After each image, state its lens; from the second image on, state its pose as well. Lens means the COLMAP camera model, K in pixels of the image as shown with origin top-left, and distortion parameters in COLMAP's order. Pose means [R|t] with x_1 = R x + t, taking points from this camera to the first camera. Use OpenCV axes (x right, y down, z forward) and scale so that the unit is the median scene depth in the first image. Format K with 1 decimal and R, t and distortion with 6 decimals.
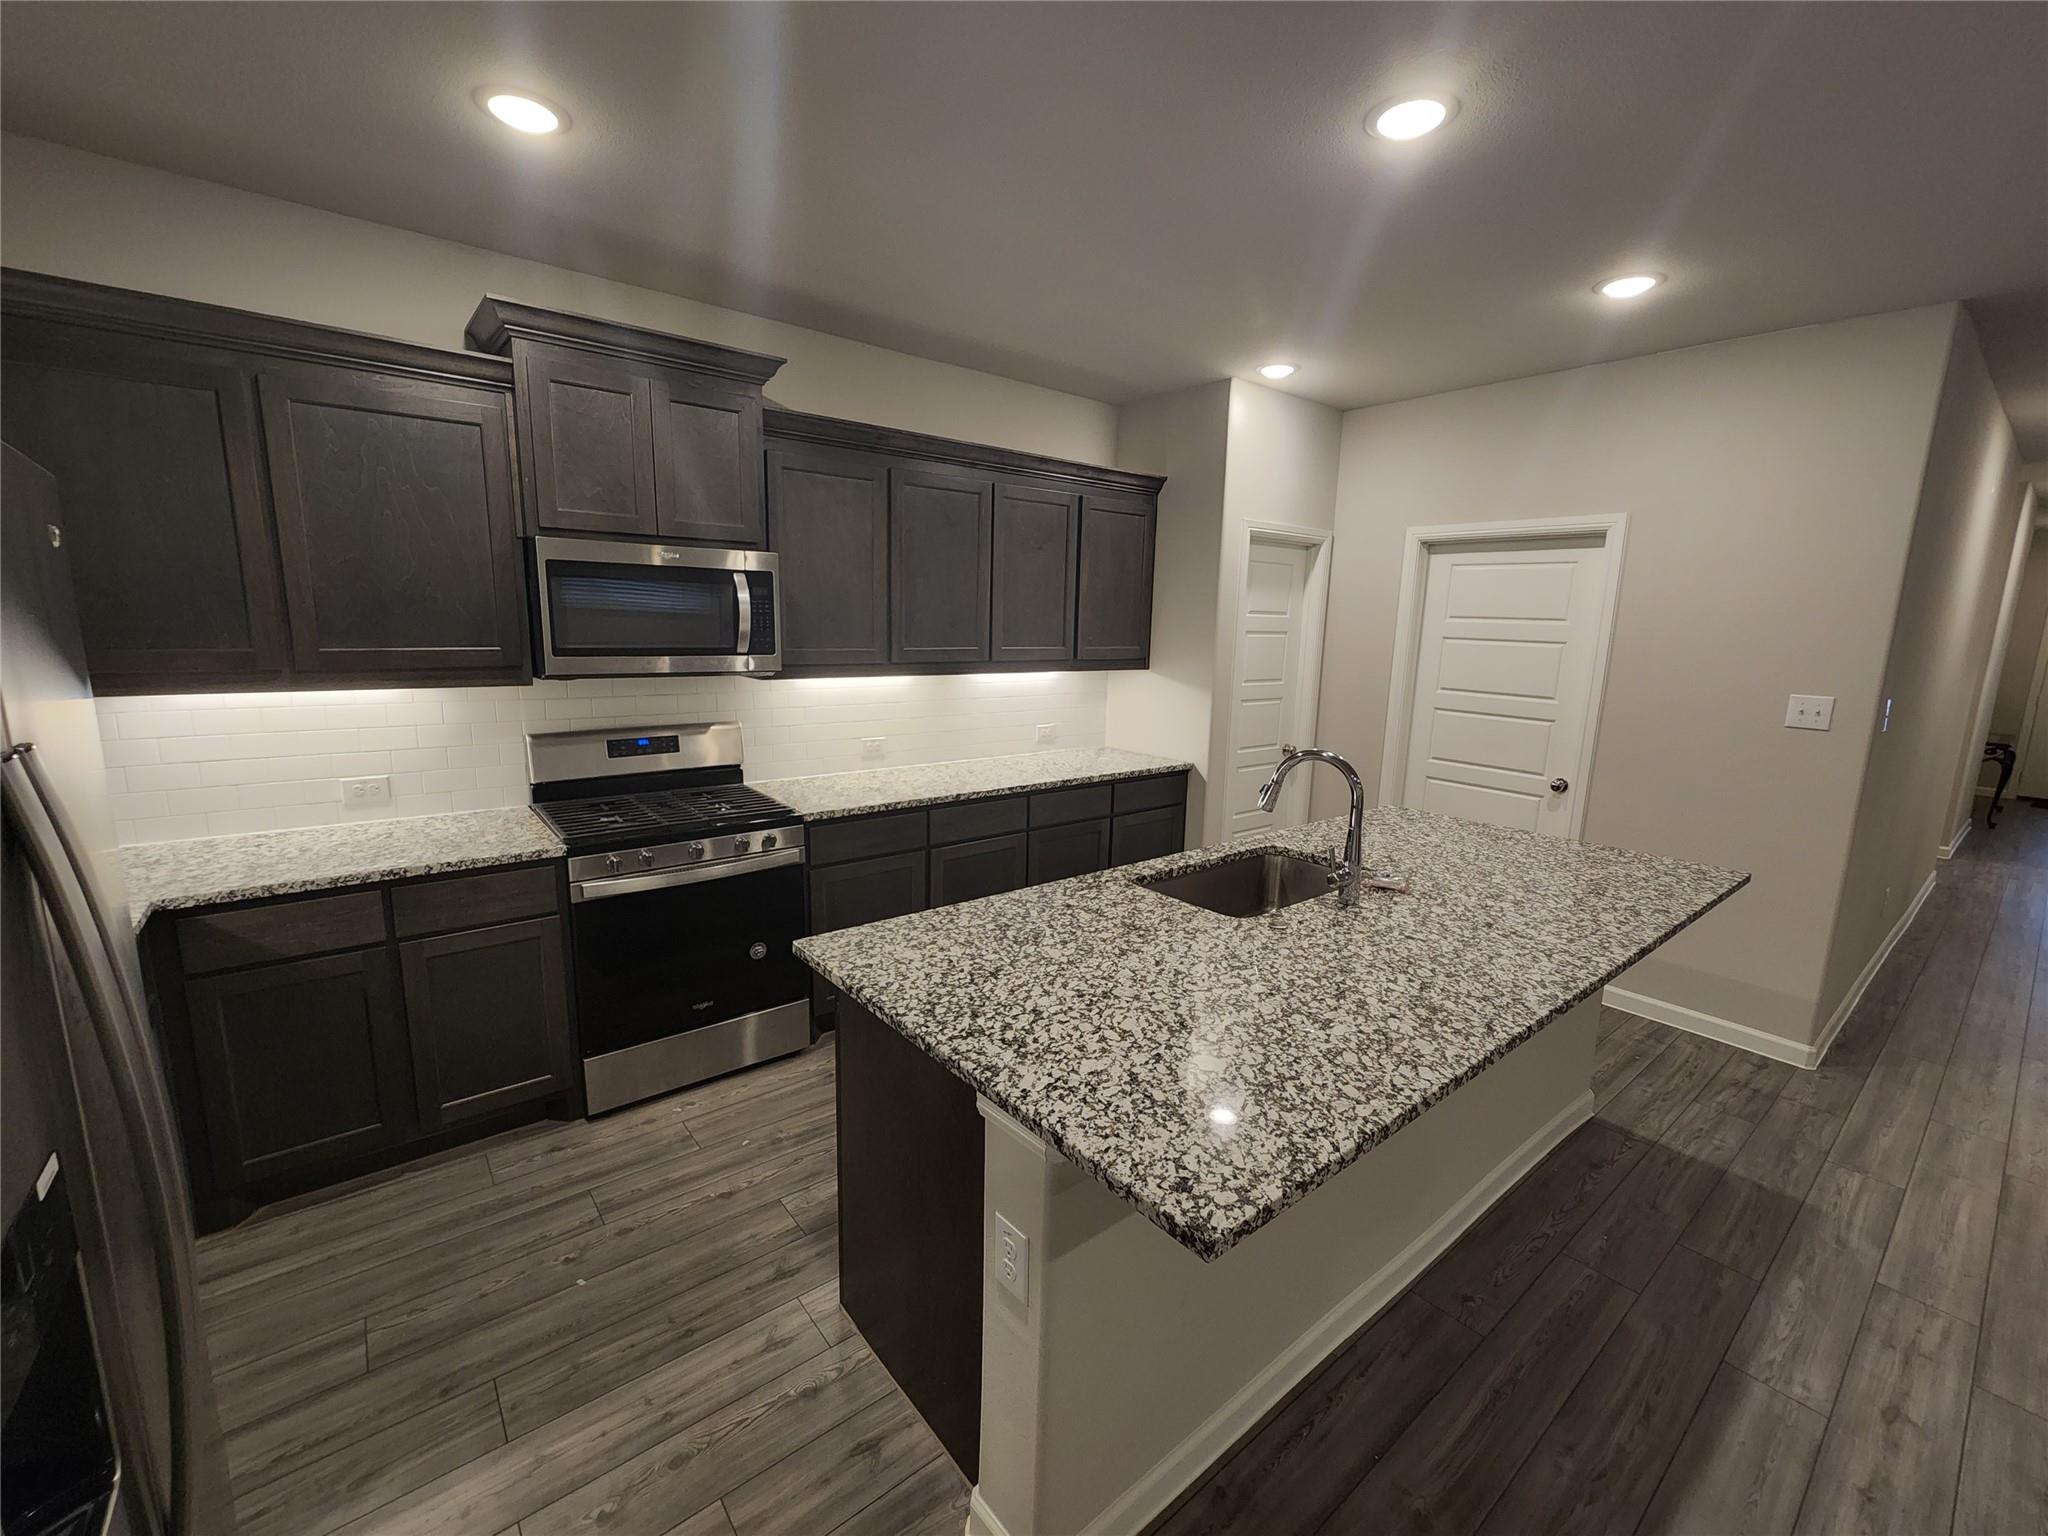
lens RADIAL K [[846.3, 0, 1028.9], [0, 846.3, 771.3], [0, 0, 1]] dist [-0.001370, 0.001341]
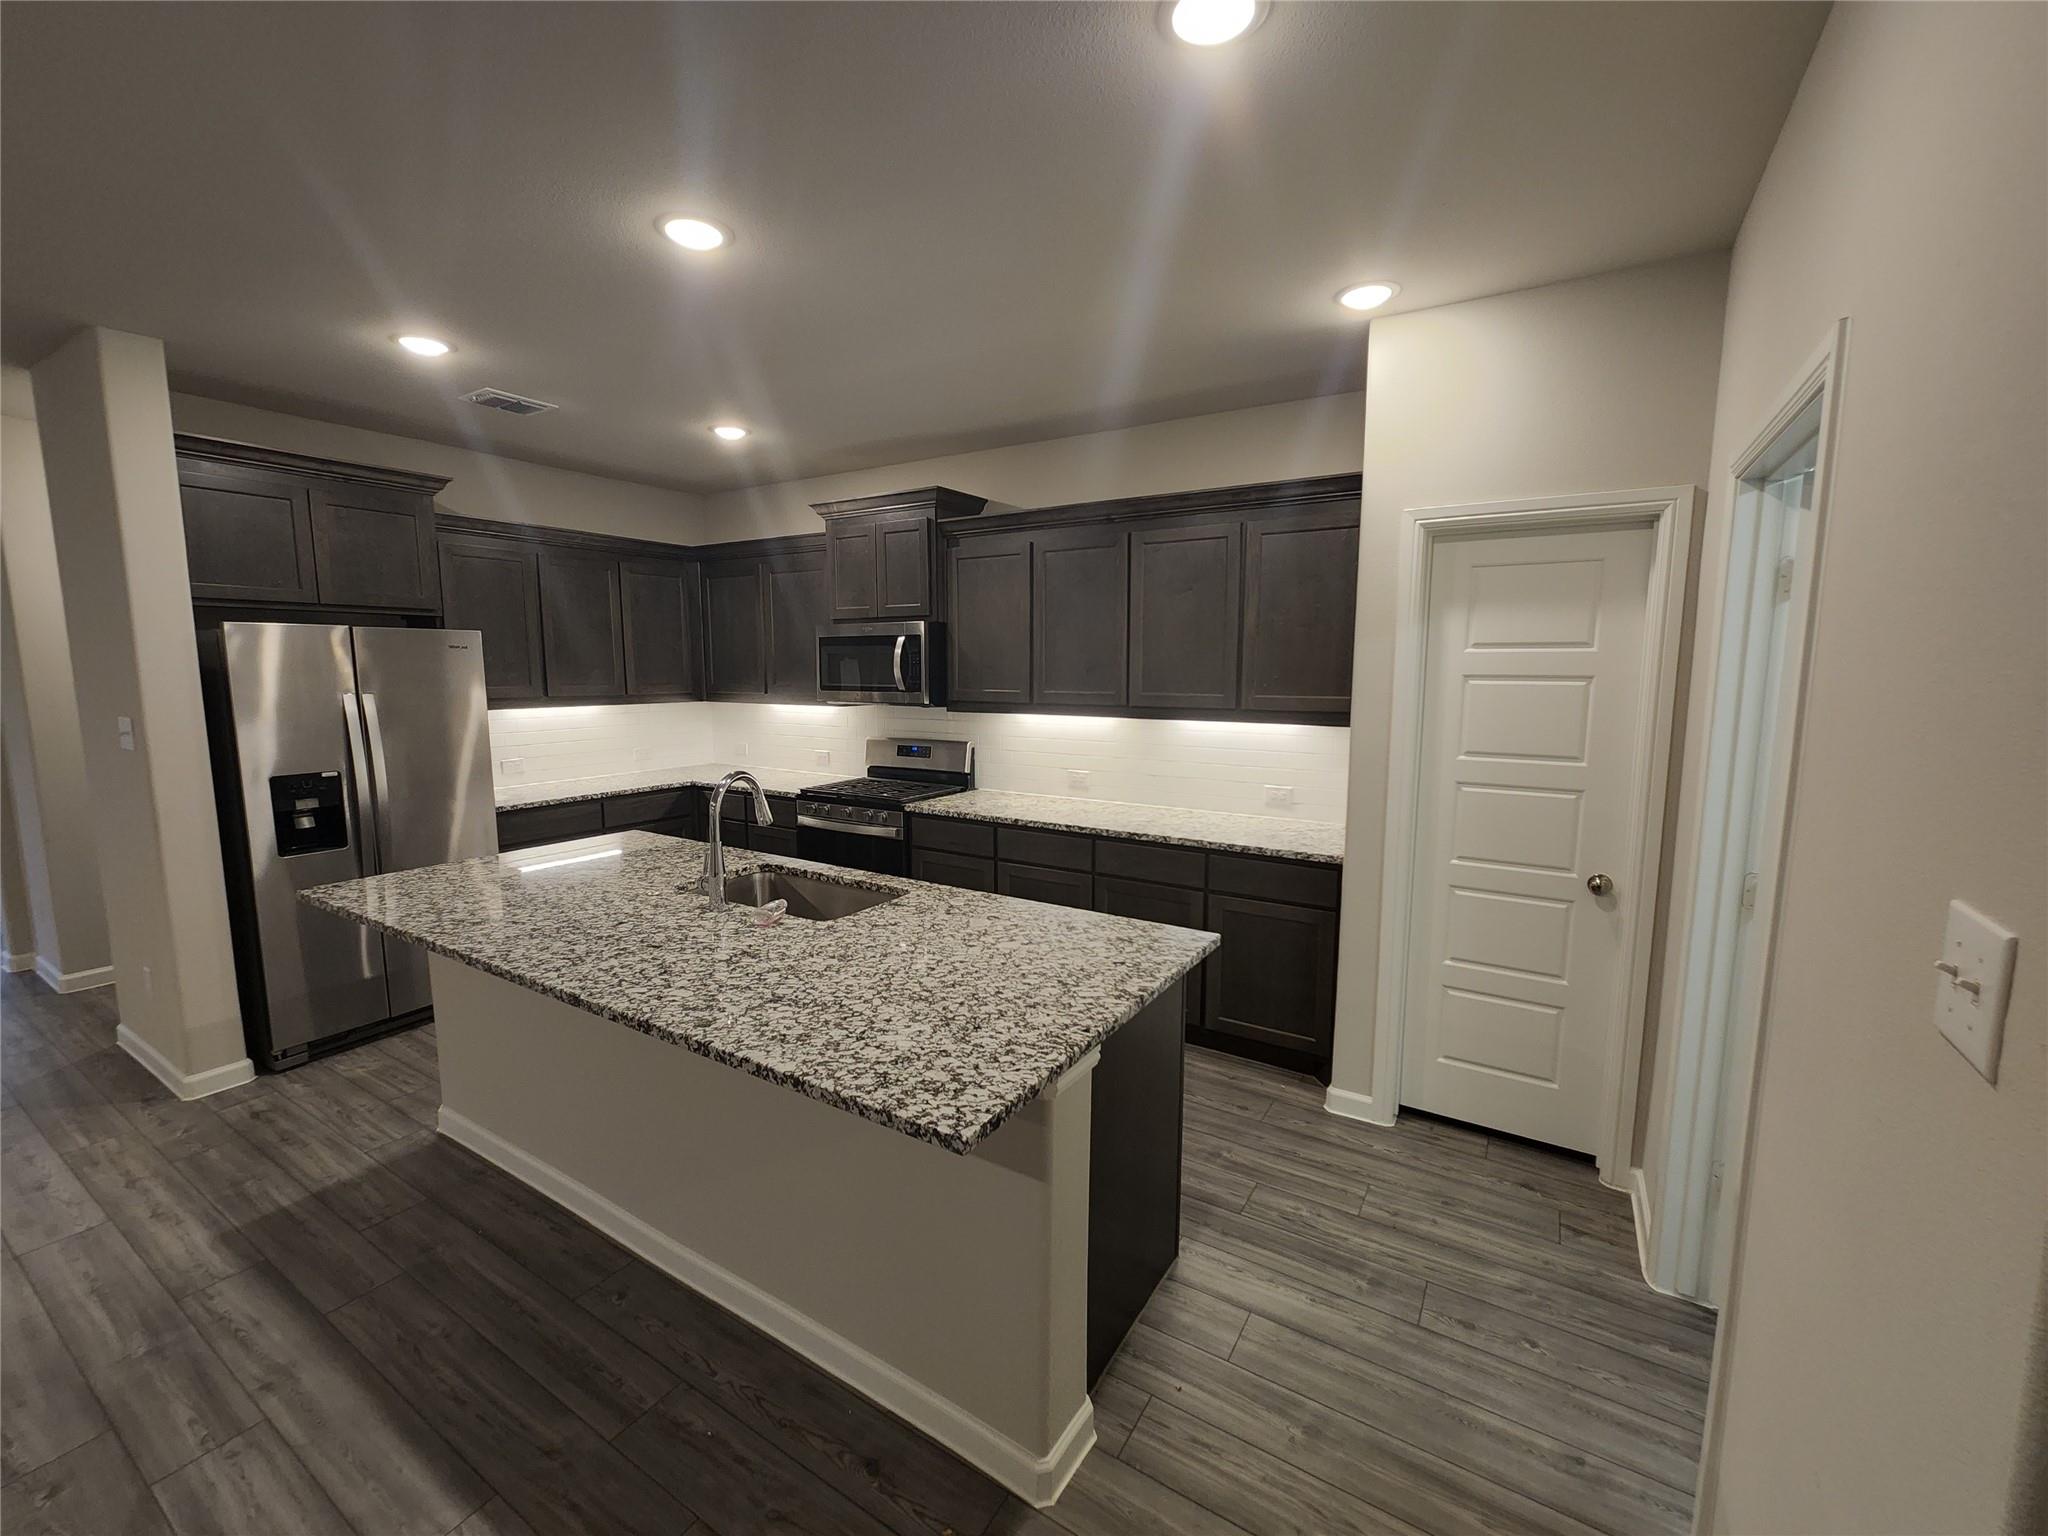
lens RADIAL K [[846.3, 0, 1025.3], [0, 846.3, 768.0], [0, 0, 1]] dist [-0.001370, 0.001341]
pose [[0.322900, 0.093168, -0.941836, 1.164685], [-0.161992, 0.985898, 0.041989, -0.105986], [0.932467, 0.139012, 0.333439, 0.744092]]
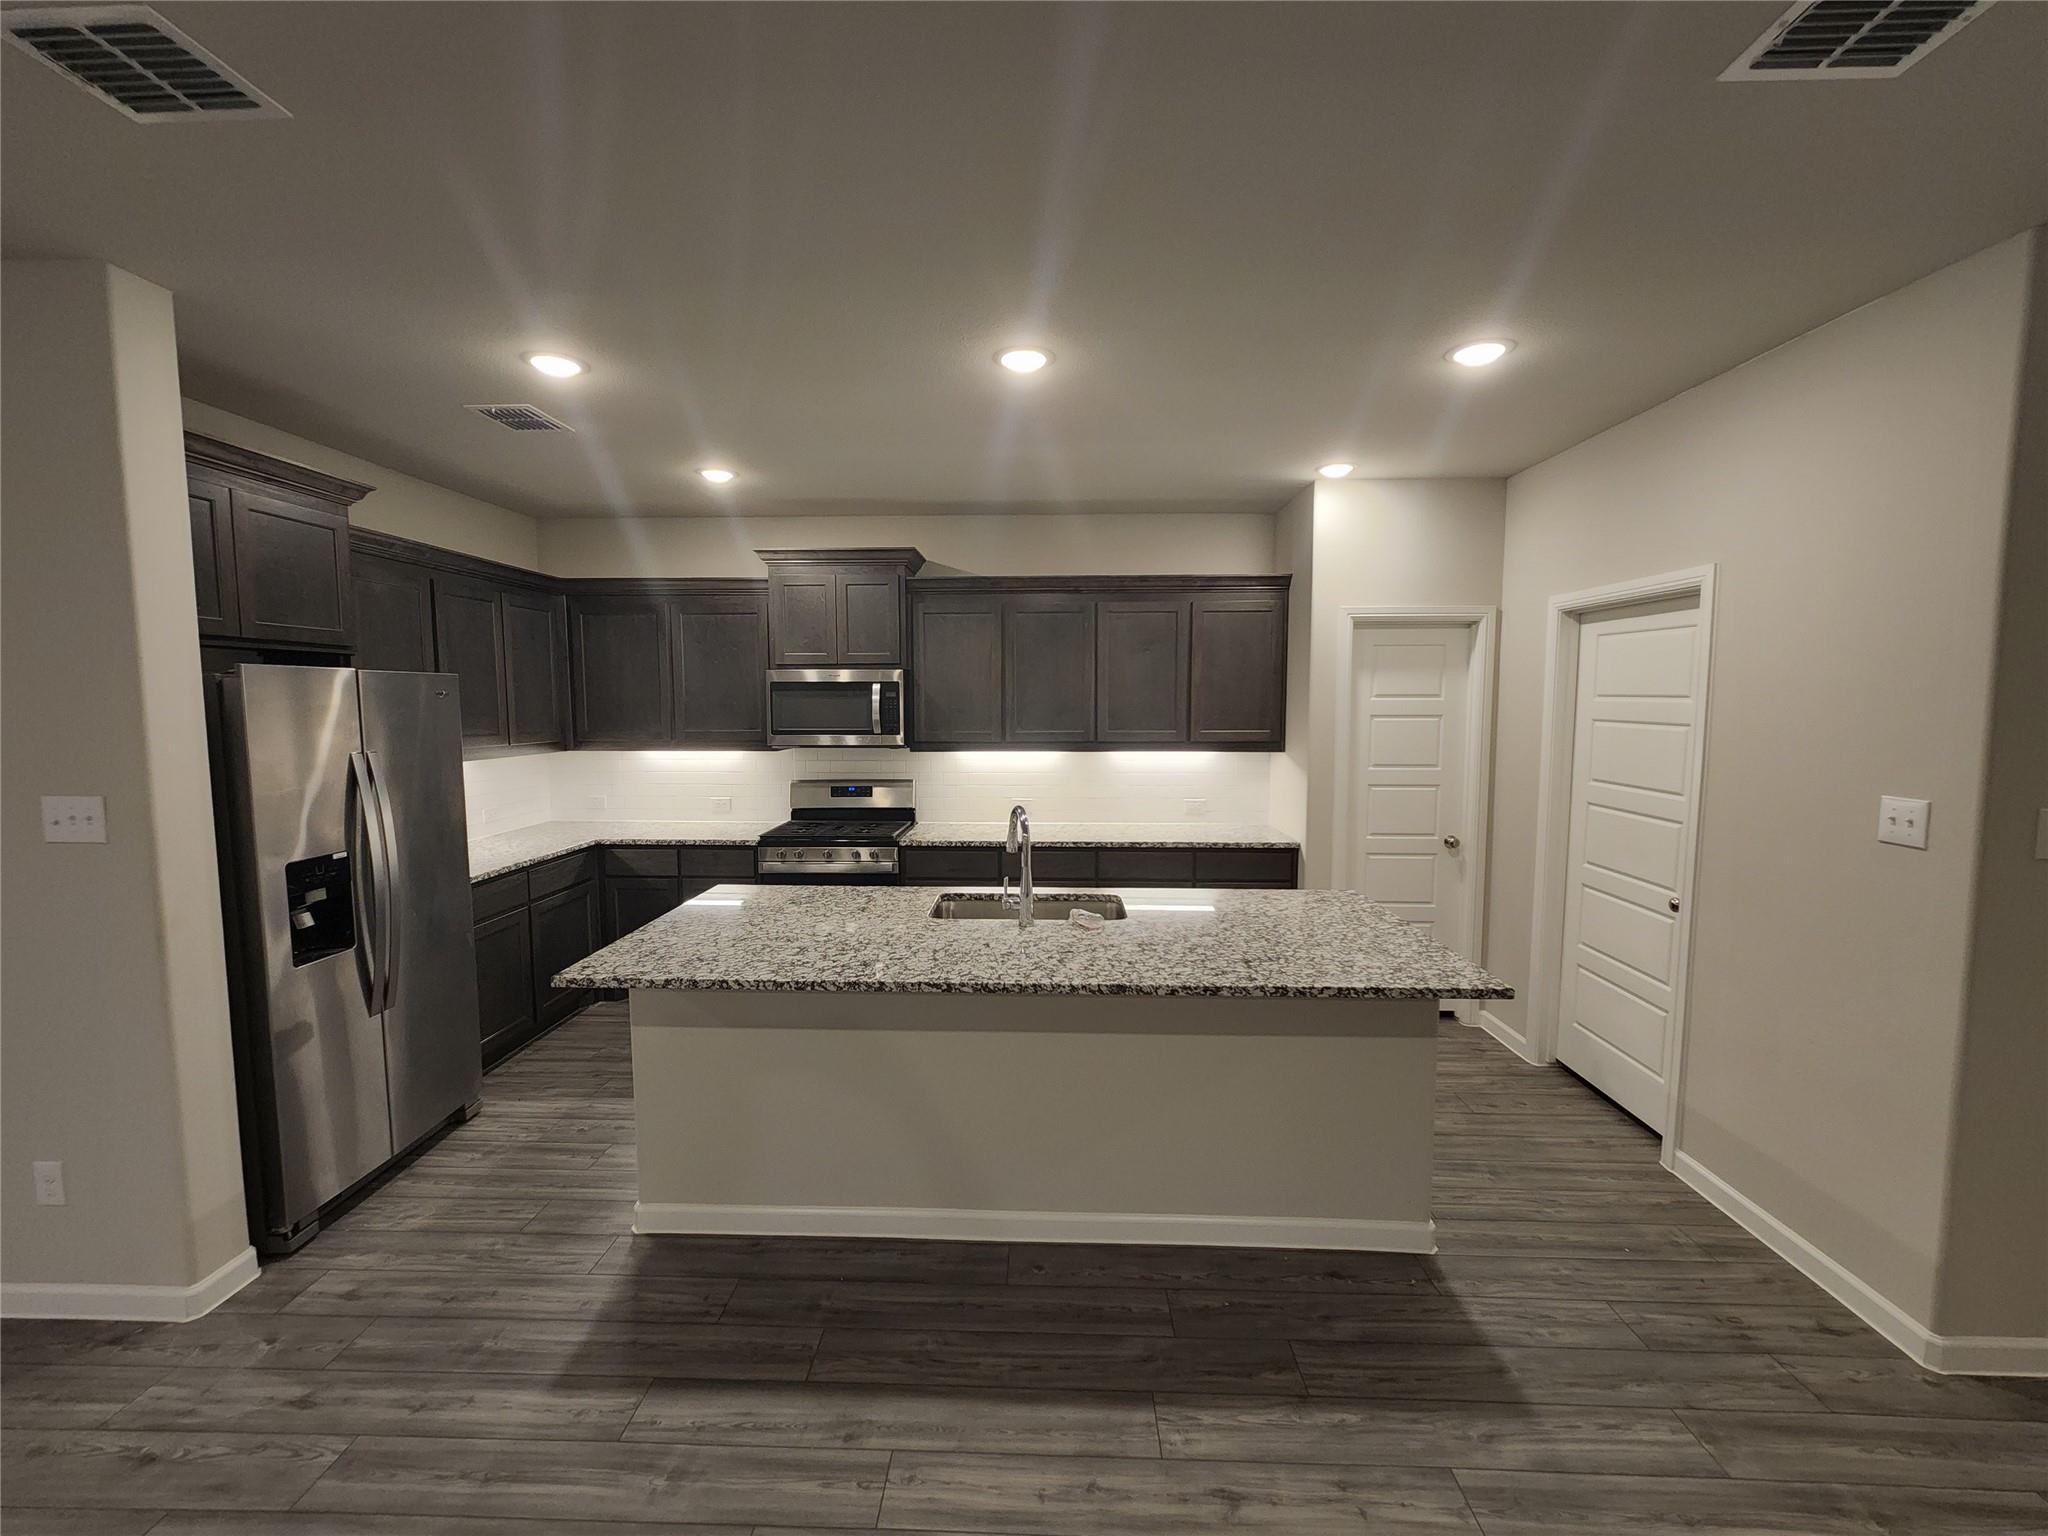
lens RADIAL K [[846.3, 0, 1027.9], [0, 846.3, 765.6], [0, 0, 1]] dist [-0.001370, 0.001341]
pose [[0.757074, 0.026880, -0.652776, 0.919745], [-0.097101, 0.992686, -0.071739, 0.004696], [0.646073, 0.117697, 0.754146, 0.004141]]
